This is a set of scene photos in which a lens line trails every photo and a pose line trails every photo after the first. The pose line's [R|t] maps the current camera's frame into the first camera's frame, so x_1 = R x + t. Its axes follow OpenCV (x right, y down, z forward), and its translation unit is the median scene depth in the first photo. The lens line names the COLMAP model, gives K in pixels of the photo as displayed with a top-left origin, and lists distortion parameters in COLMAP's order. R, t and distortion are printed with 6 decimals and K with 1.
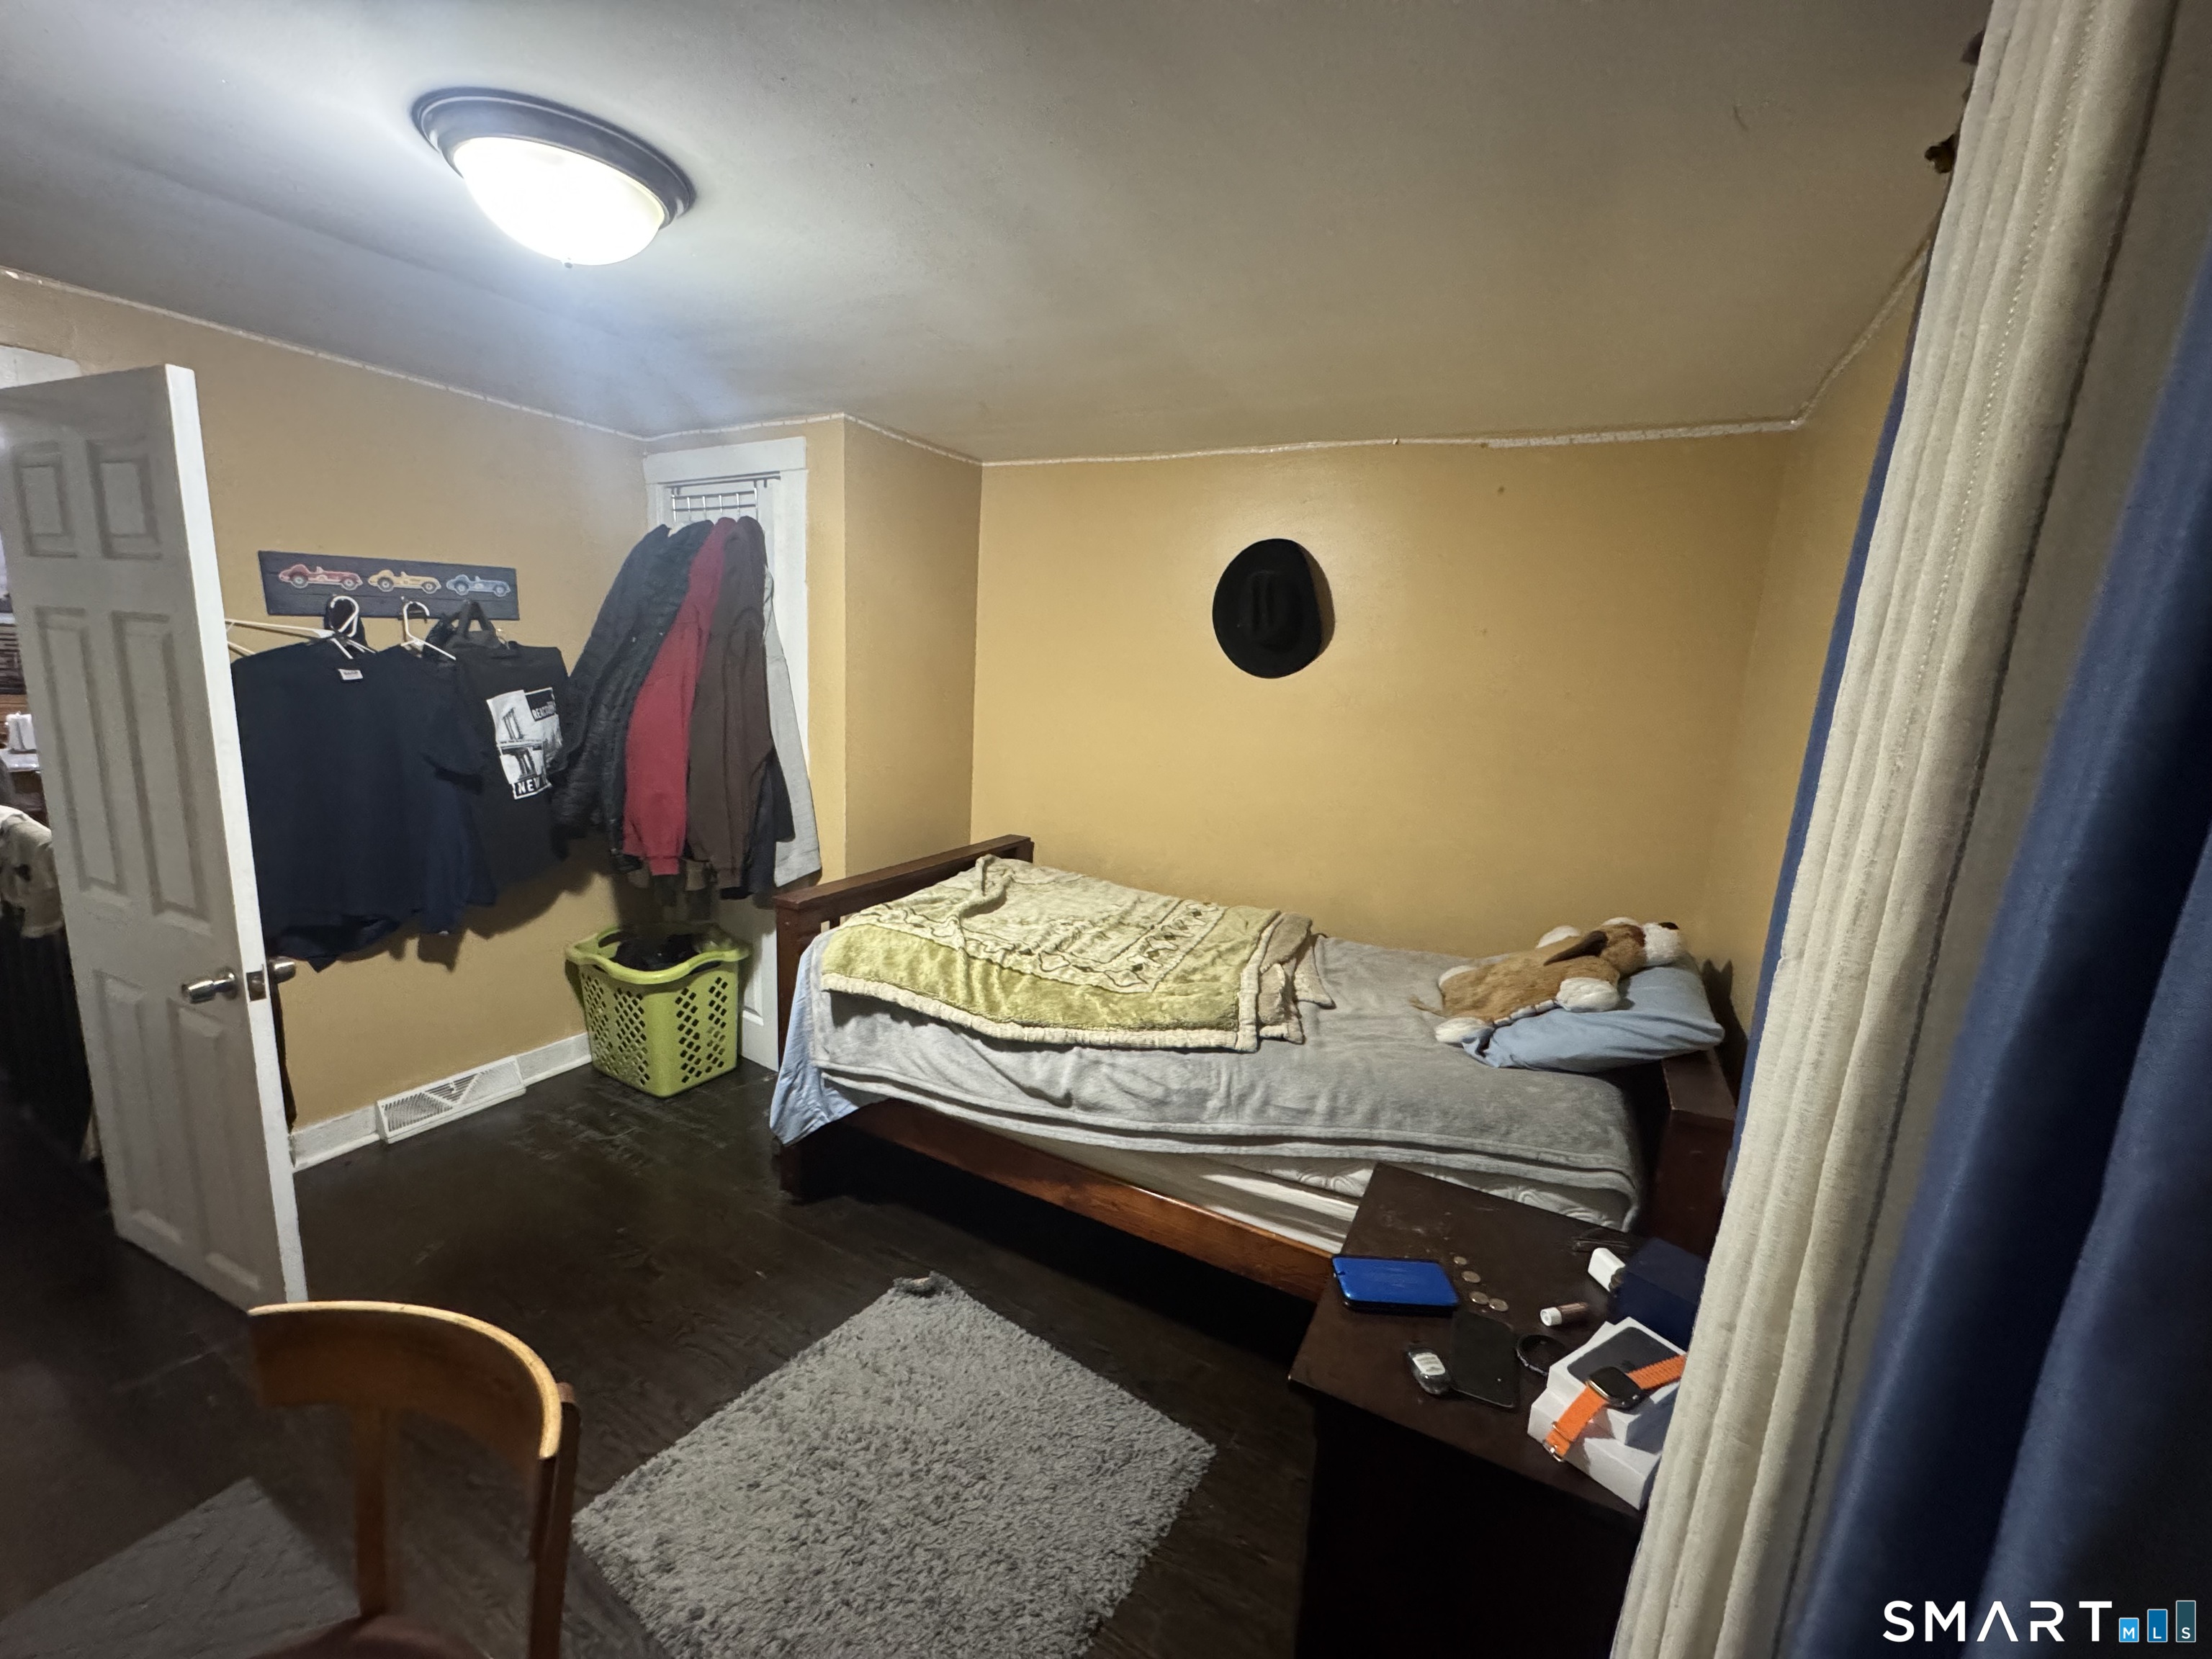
lens RADIAL K [[881.2, 0, 1104.3], [0, 881.2, 834.1], [0, 0, 1]] dist [-0.005534, 0.000328]
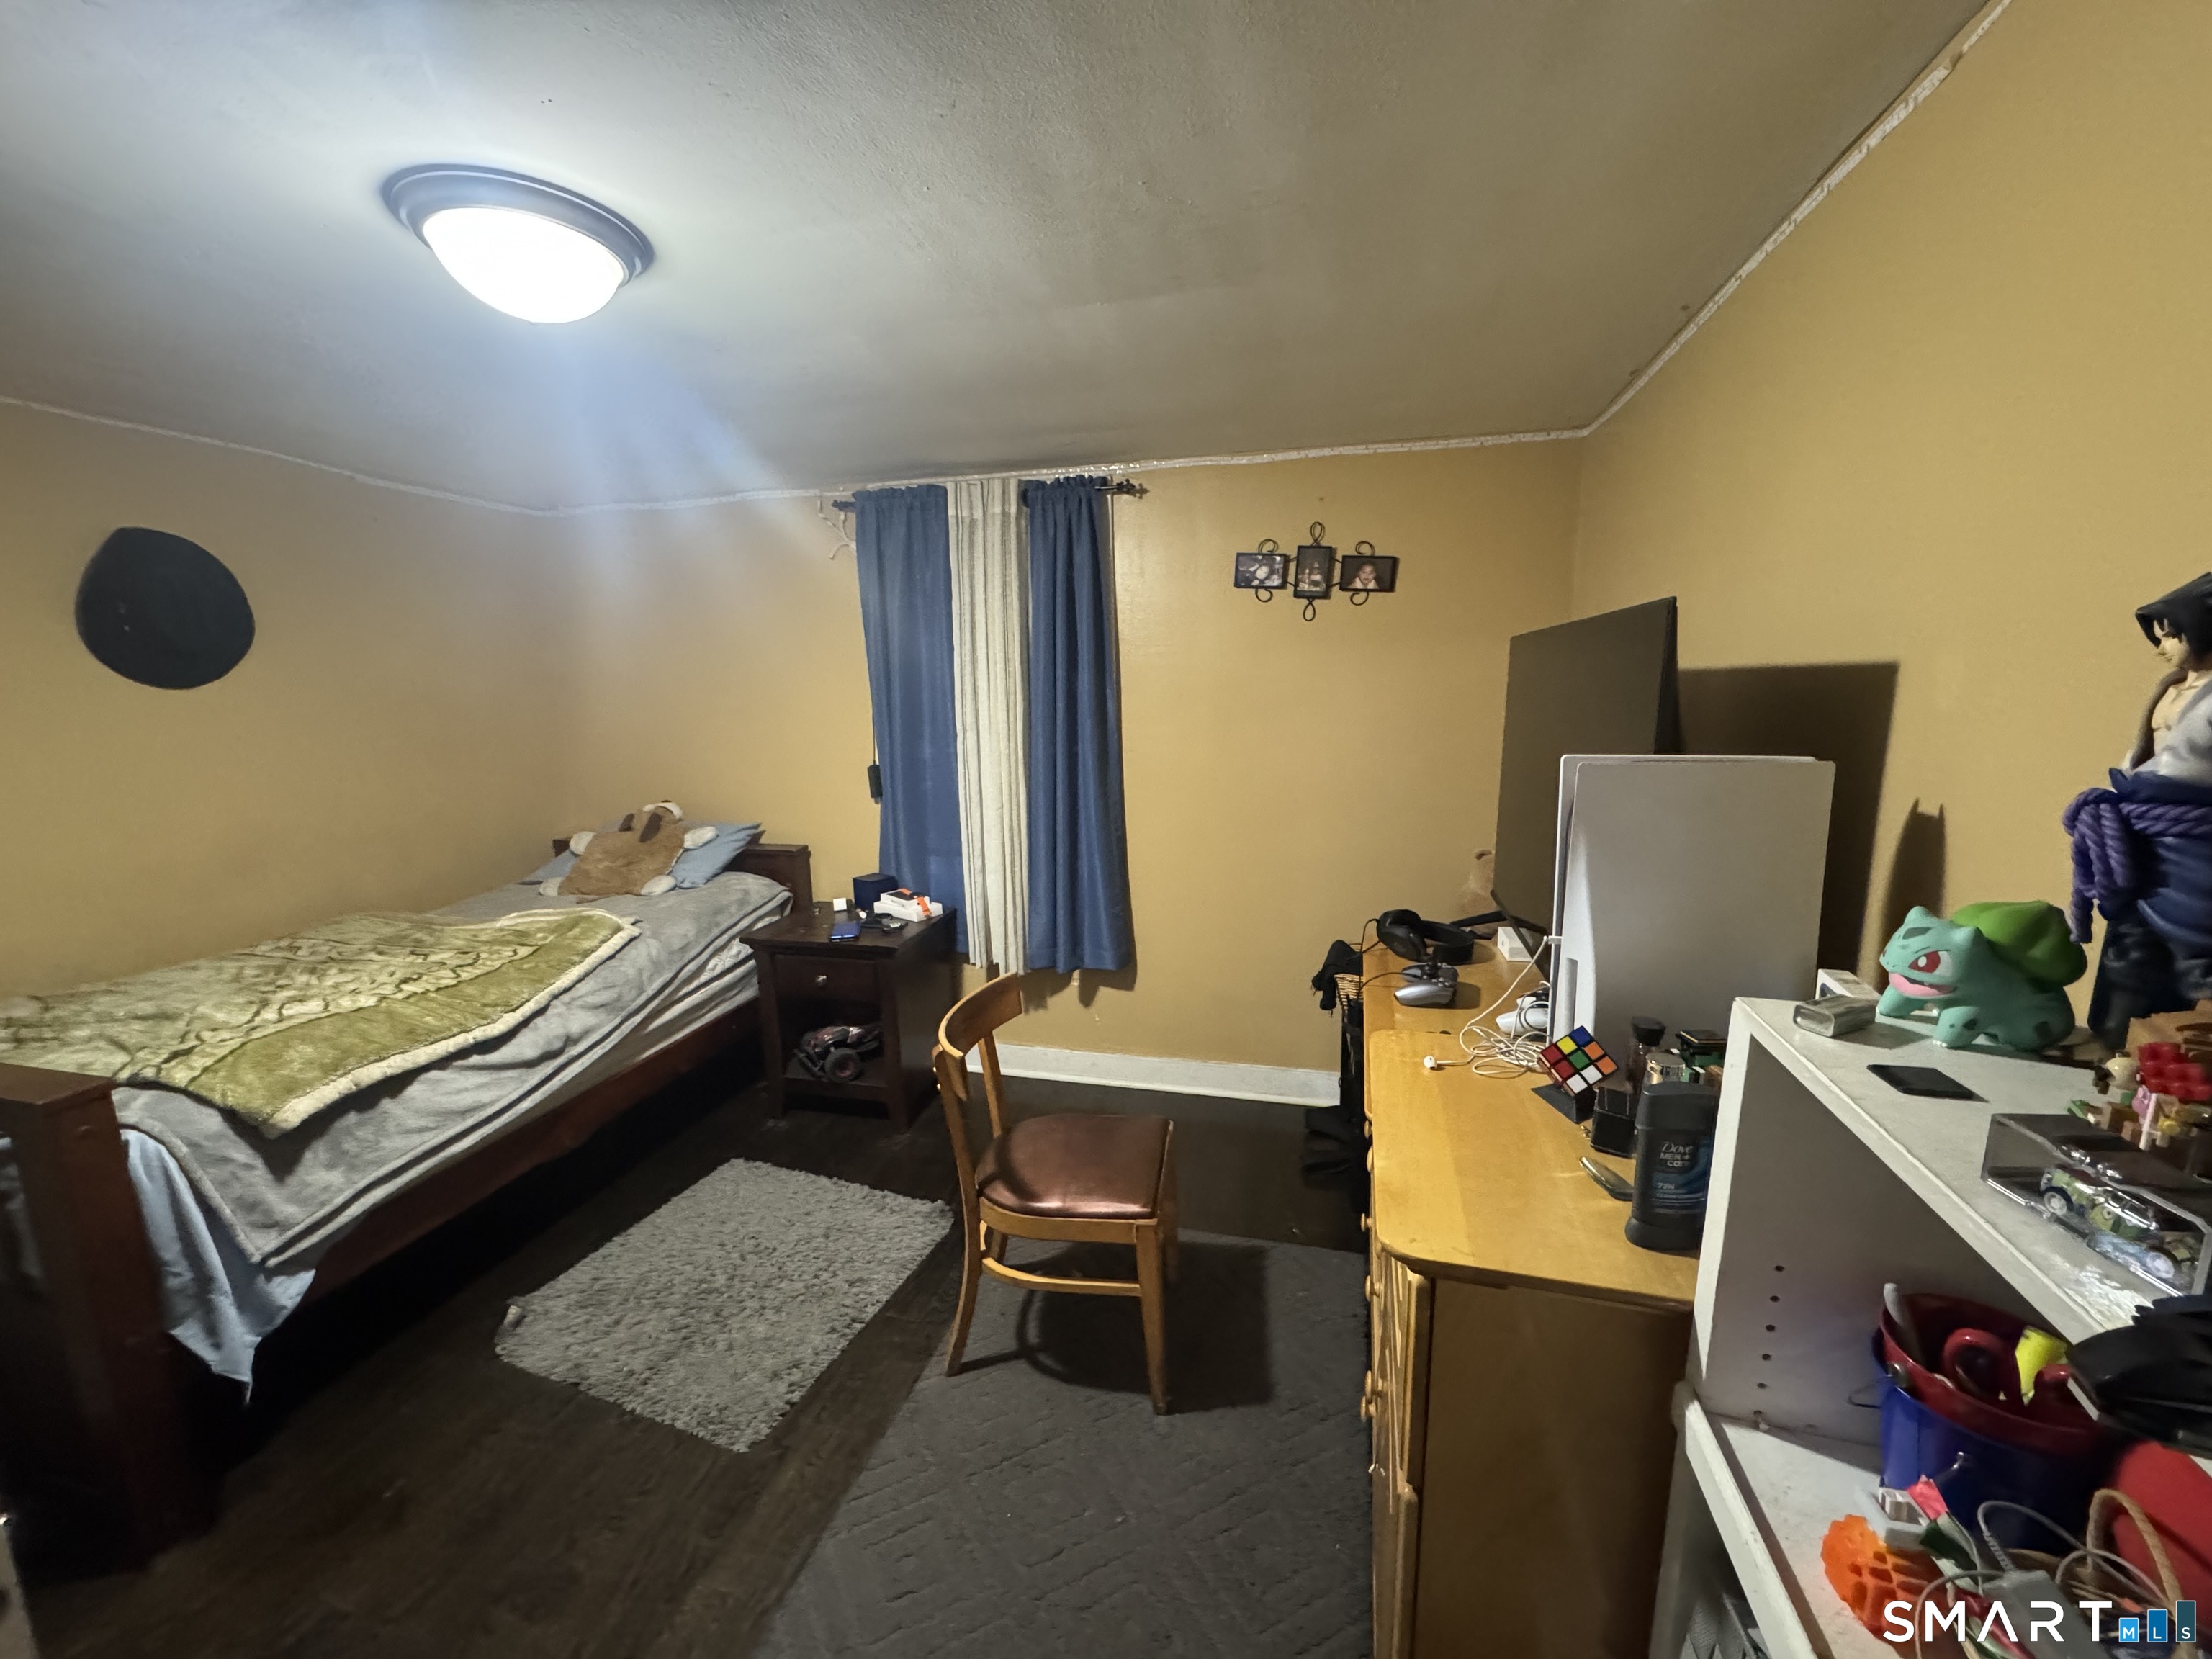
lens RADIAL K [[881.2, 0, 1110.7], [0, 881.2, 831.3], [0, 0, 1]] dist [-0.005534, 0.000328]
pose [[-0.230038, -0.230756, 0.945428, -1.249074], [0.178080, 0.945097, 0.274005, -0.161638], [-0.956750, 0.231394, -0.176315, 0.432670]]
